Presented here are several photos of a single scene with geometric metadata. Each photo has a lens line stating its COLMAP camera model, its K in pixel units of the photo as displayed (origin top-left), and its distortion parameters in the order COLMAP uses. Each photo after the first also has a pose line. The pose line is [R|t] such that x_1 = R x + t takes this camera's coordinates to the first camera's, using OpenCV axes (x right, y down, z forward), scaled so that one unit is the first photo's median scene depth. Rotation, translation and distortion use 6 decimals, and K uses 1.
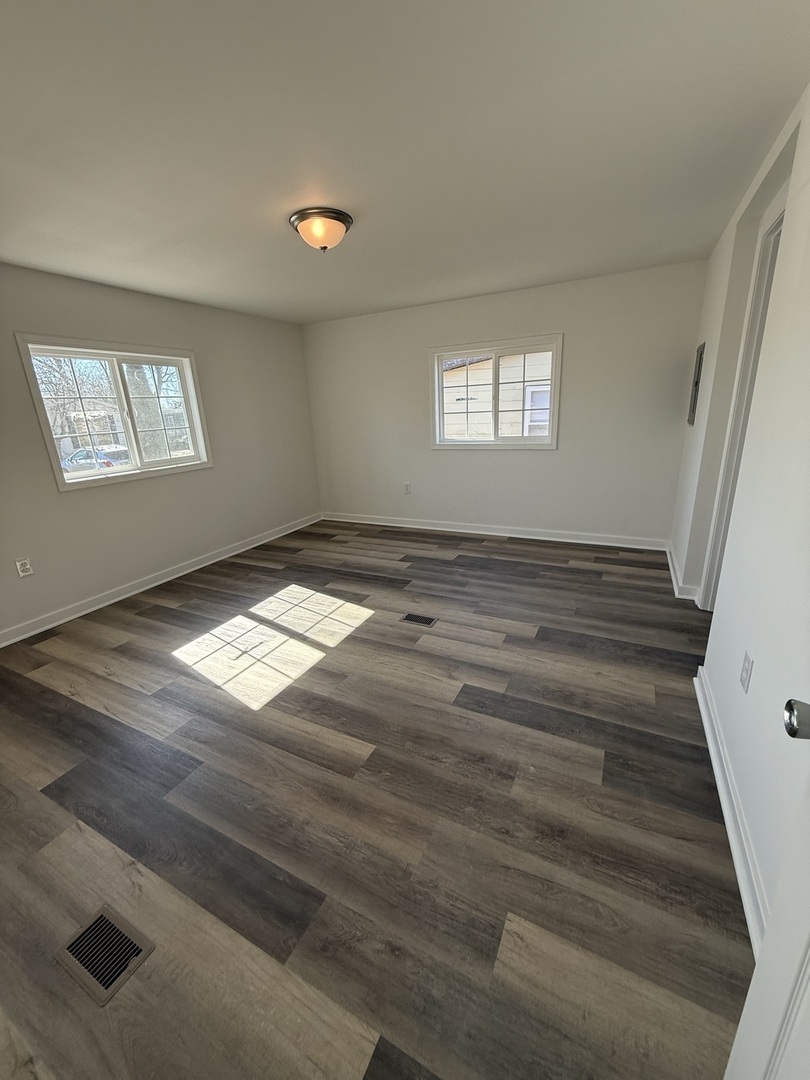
lens RADIAL K [[429.7, 0, 407.0], [0, 429.7, 536.0], [0, 0, 1]] dist [-0.001682, 0.000295]
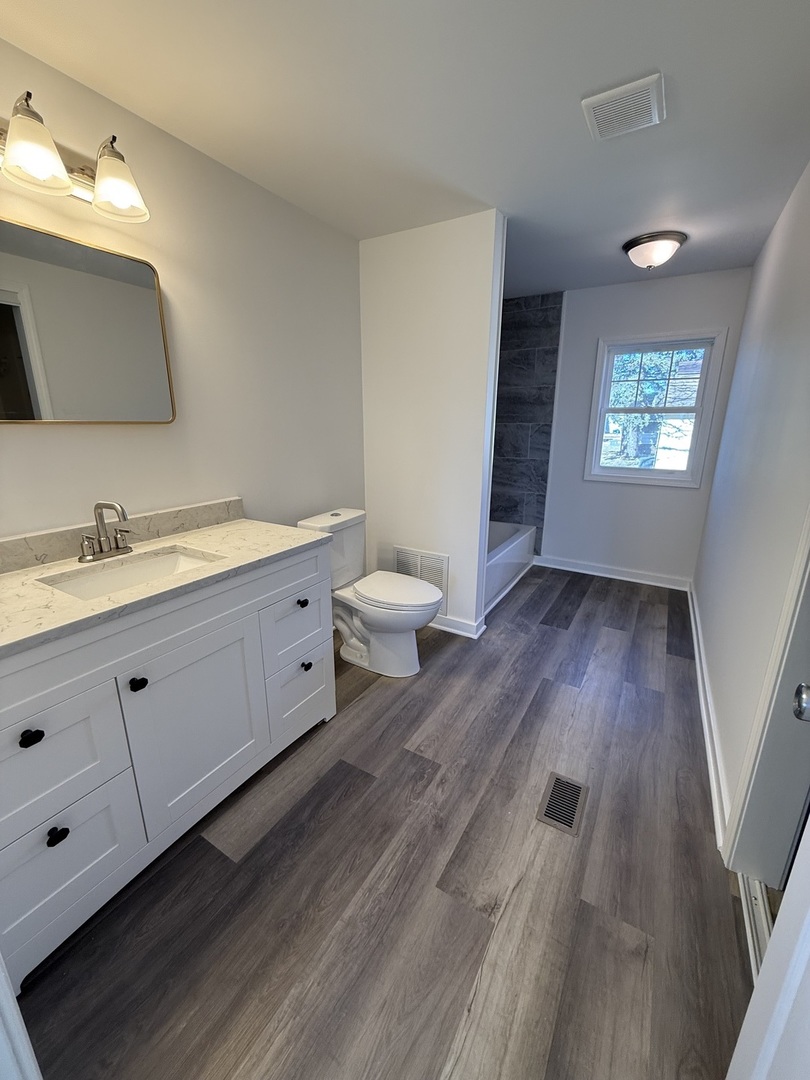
lens RADIAL K [[429.7, 0, 403.9], [0, 429.7, 537.7], [0, 0, 1]] dist [-0.001682, 0.000295]
pose [[0.070251, -0.213778, 0.974353, -0.724290], [0.286388, 0.939968, 0.185586, -0.065286], [-0.955535, 0.266005, 0.127257, 0.409915]]
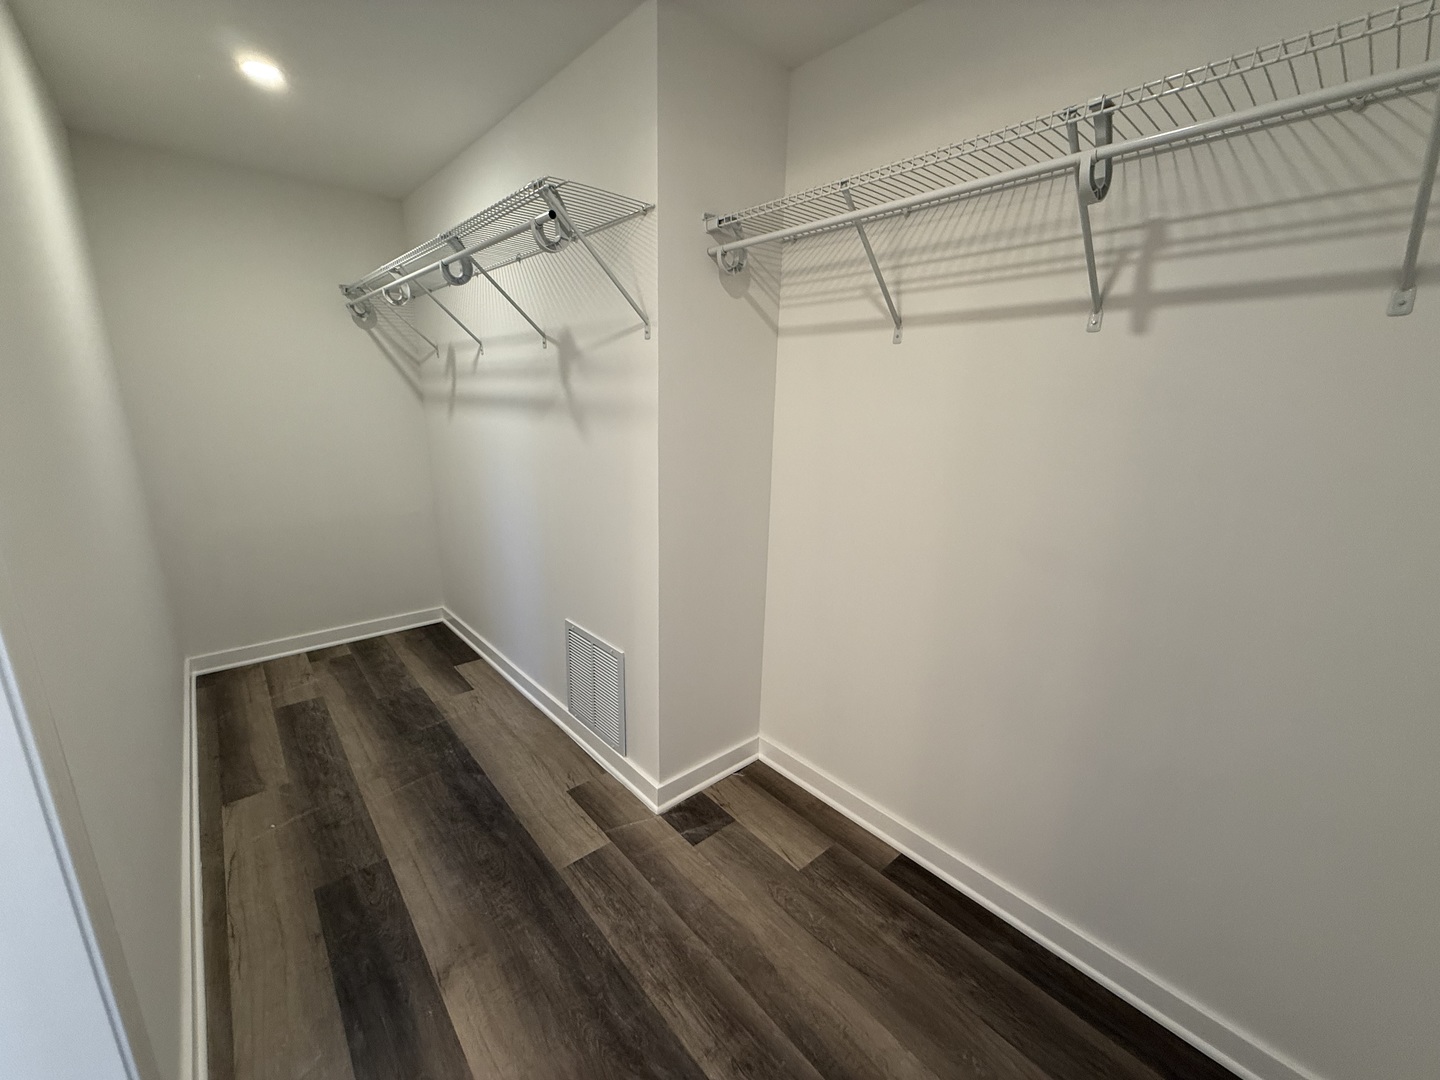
lens RADIAL K [[572.9, 0, 717.7], [0, 572.9, 541.0], [0, 0, 1]] dist [-0.001682, 0.000295]
pose [[-0.928927, -0.063950, 0.364699, -0.640213], [0.131802, 0.863342, 0.487102, -0.284562], [-0.346010, 0.500551, -0.793553, 0.999762]]
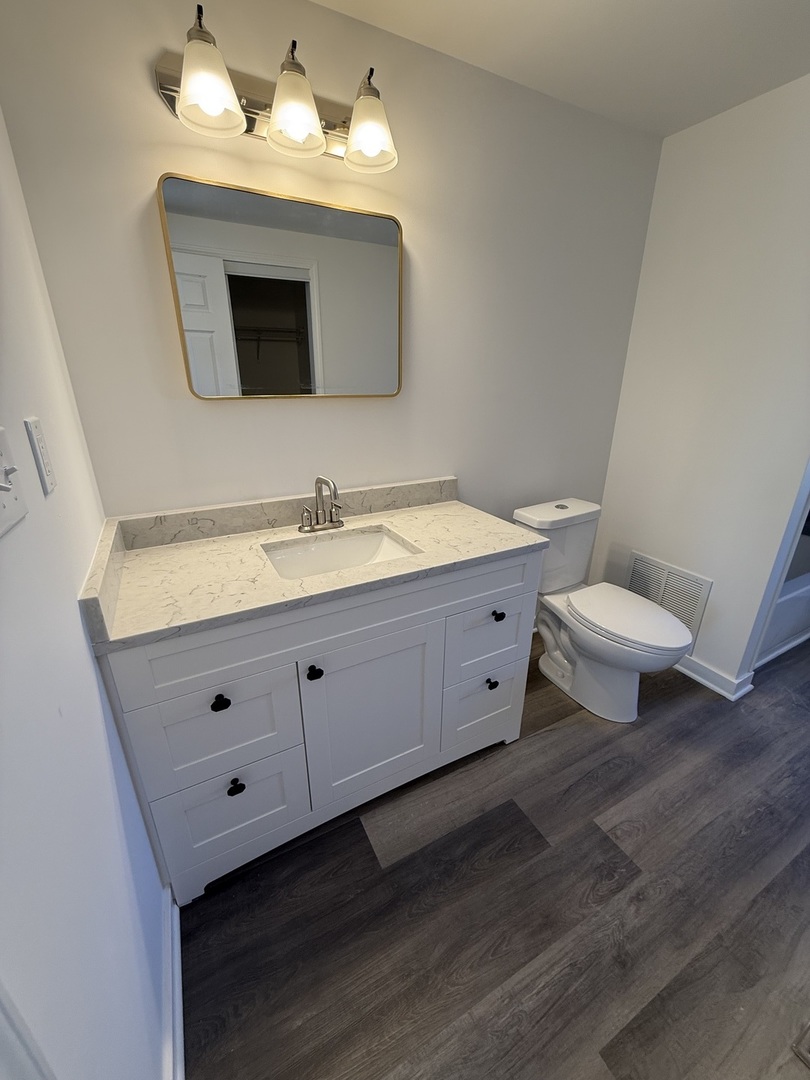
lens RADIAL K [[429.7, 0, 402.8], [0, 429.7, 537.6], [0, 0, 1]] dist [-0.001682, 0.000295]
pose [[0.572886, -0.240039, 0.783698, -0.567447], [0.210448, 0.967179, 0.142399, -0.107822], [-0.792157, 0.083350, 0.604599, 0.422240]]
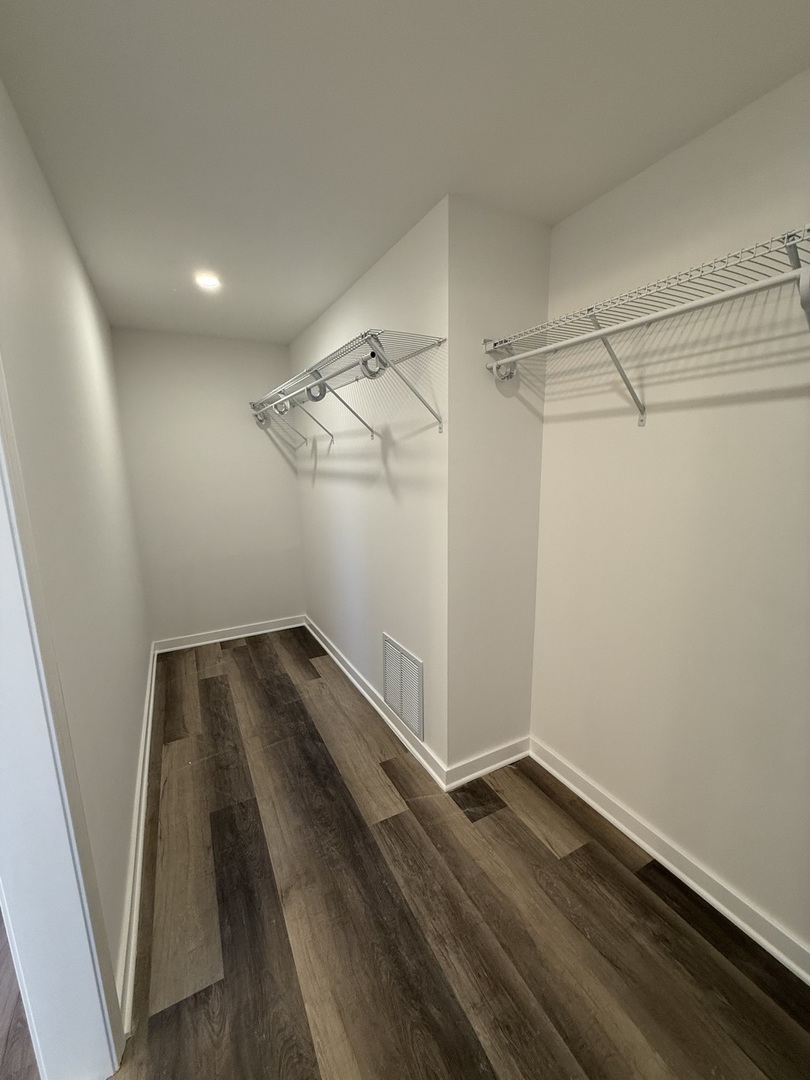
lens RADIAL K [[429.7, 0, 403.7], [0, 429.7, 536.9], [0, 0, 1]] dist [-0.001682, 0.000295]
pose [[-0.813818, -0.044167, 0.579439, -0.667023], [0.226288, 0.894319, 0.385989, -0.307121], [-0.535251, 0.445245, -0.717819, 0.971090]]
